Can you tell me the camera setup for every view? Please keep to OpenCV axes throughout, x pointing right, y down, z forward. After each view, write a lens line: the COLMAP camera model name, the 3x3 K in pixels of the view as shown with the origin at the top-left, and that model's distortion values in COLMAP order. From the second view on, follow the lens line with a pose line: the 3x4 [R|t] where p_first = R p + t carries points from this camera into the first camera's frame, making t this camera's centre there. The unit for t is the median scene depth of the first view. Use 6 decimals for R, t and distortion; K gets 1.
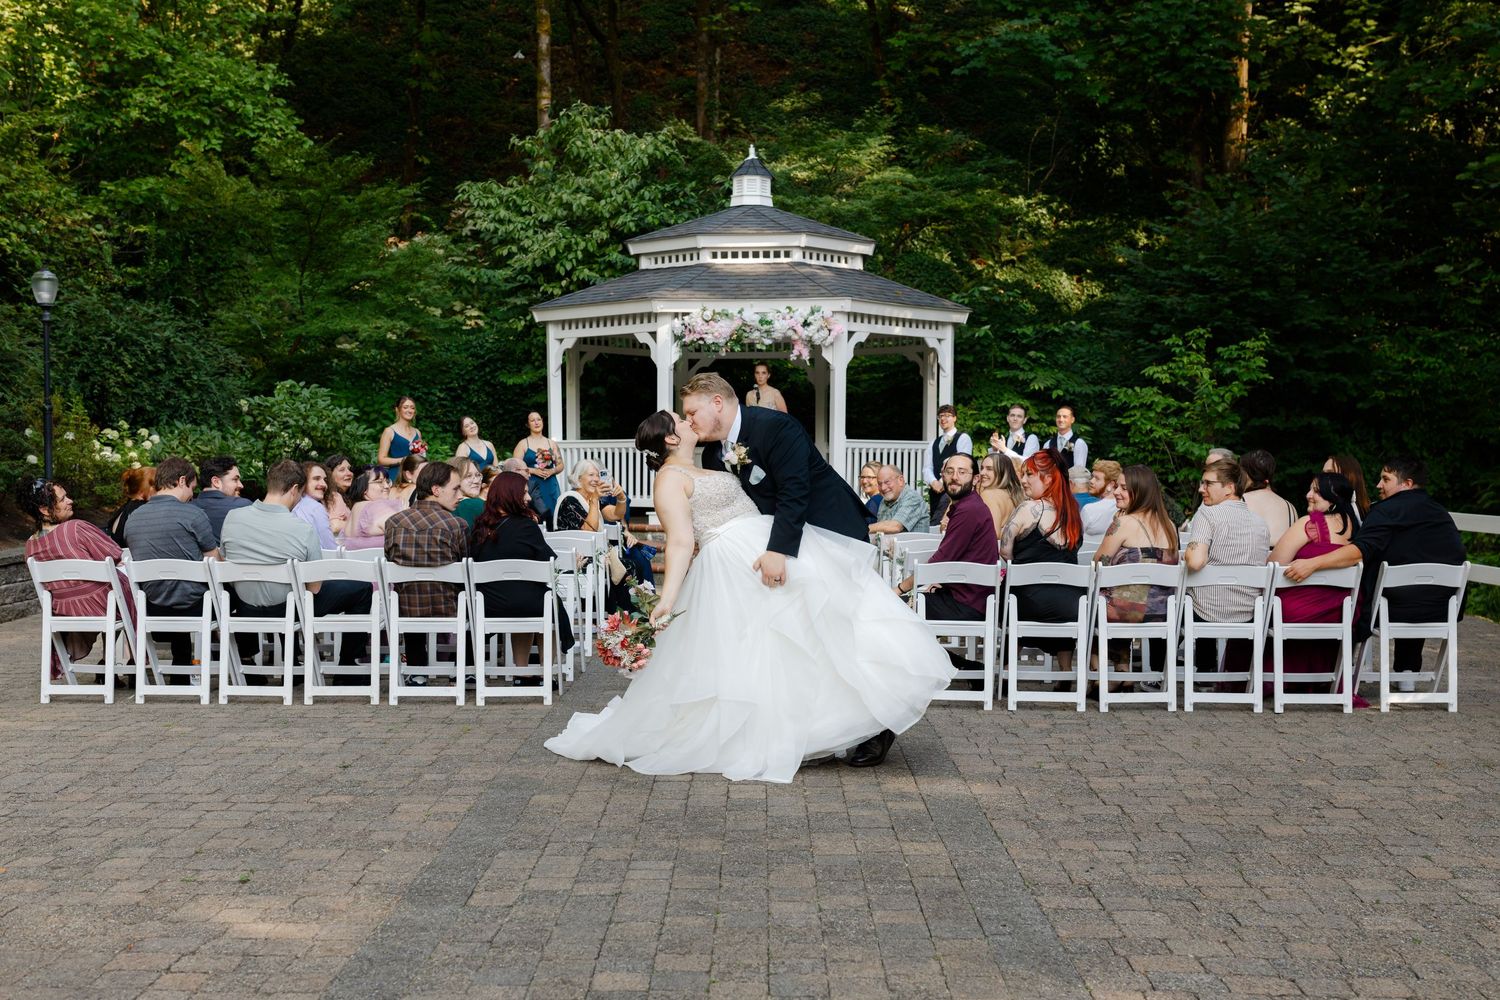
lens RADIAL K [[1703.7, 0, 734.7], [0, 1703.7, 605.7], [0, 0, 1]] dist [-0.003094, -0.001760]
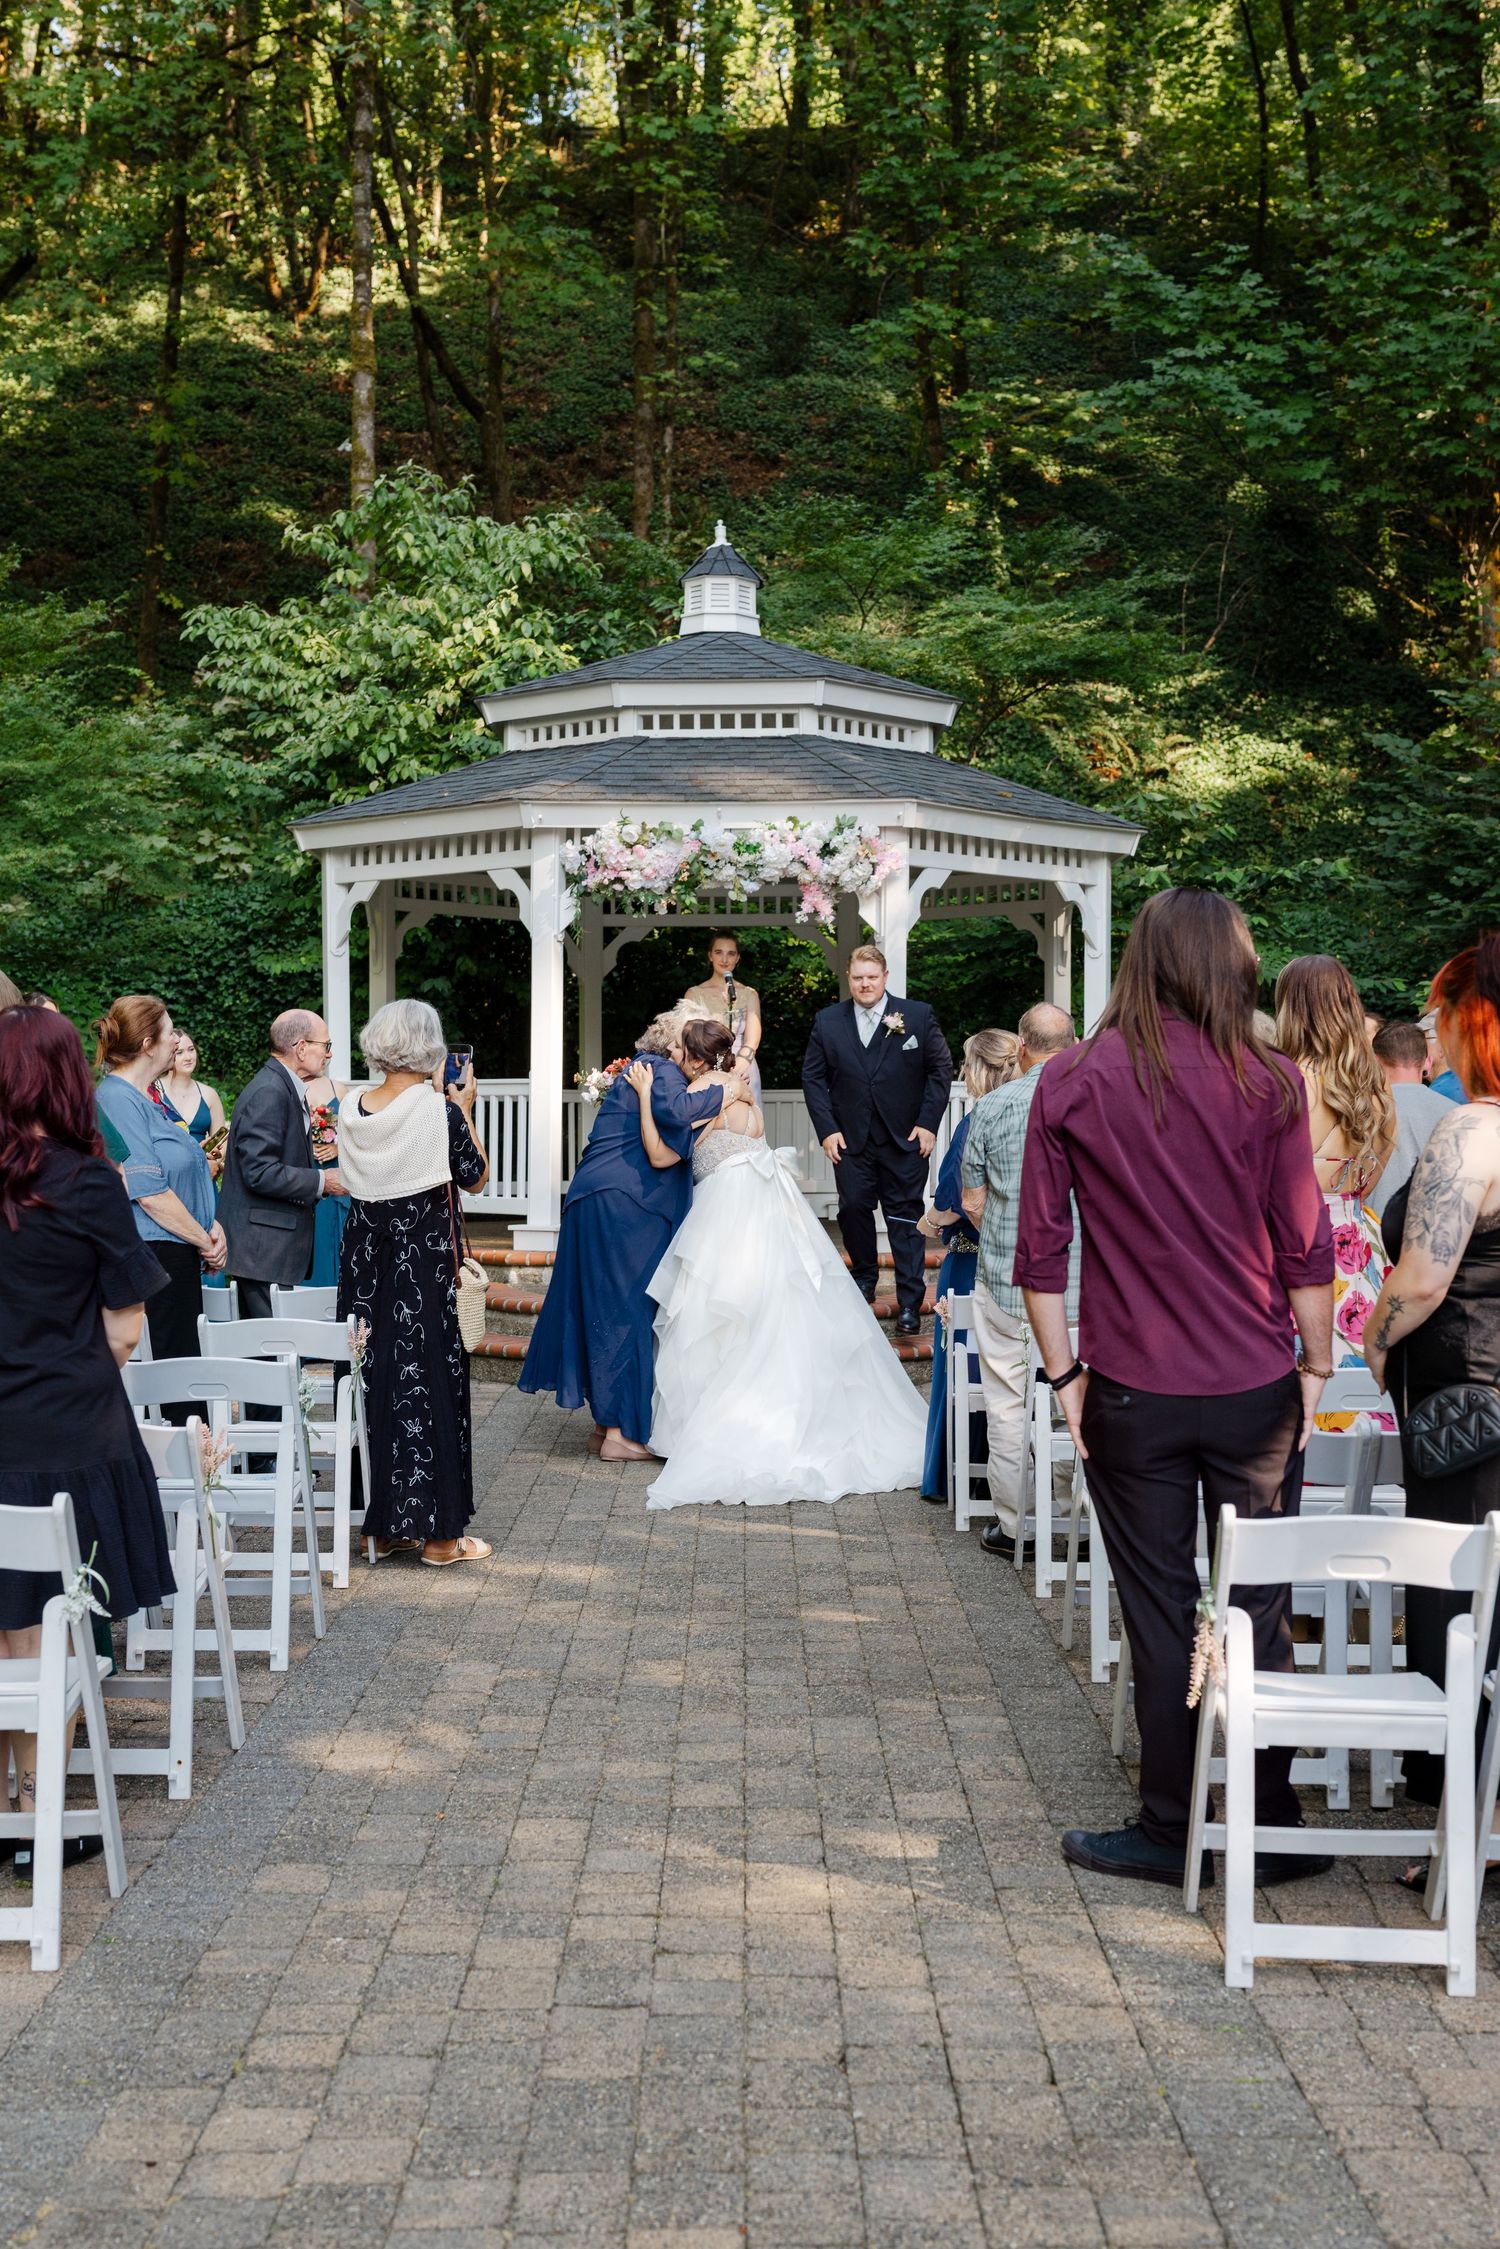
lens RADIAL K [[2554.4, 0, 751.6], [0, 2554.4, 1173.5], [0, 0, 1]] dist [-0.003094, -0.001760]
pose [[0.999809, 0.000367, 0.019550, 0.004599], [0.000697, 0.998520, -0.054386, -0.027628], [-0.019541, 0.054389, 0.998329, 0.236732]]
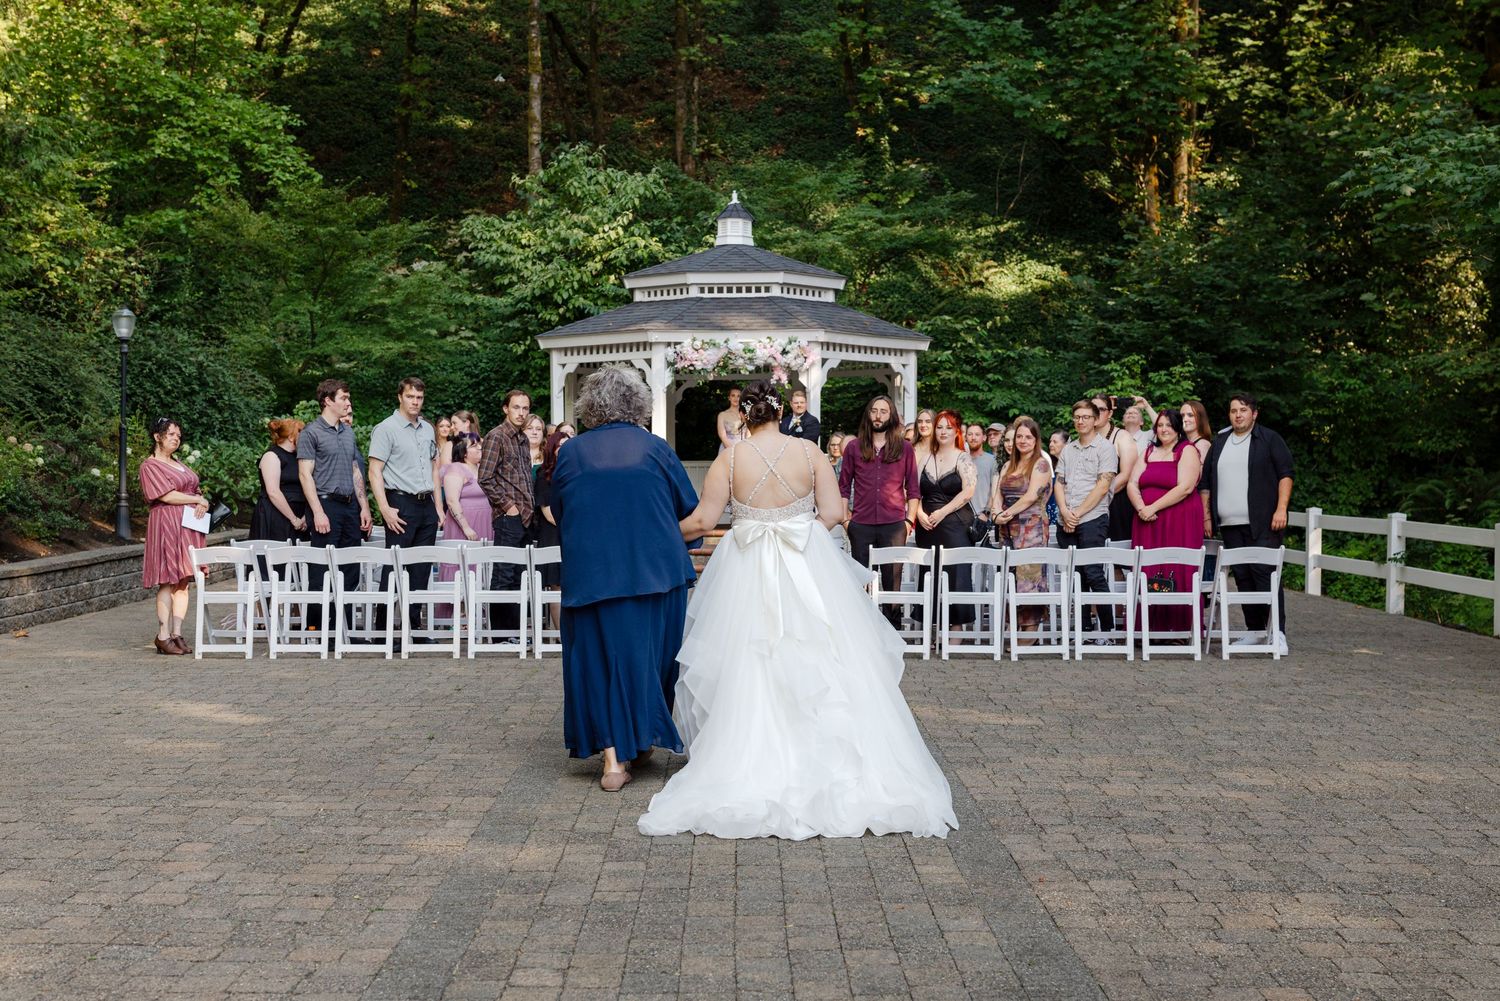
lens RADIAL K [[1824.3, 0, 756.1], [0, 1824.3, 463.2], [0, 0, 1]] dist [-0.001435, 0.011092]
pose [[0.999619, -0.000862, 0.027599, -0.009661], [0.003391, 0.995781, -0.091695, 0.017298], [-0.027404, 0.091754, 0.995405, -0.182916]]
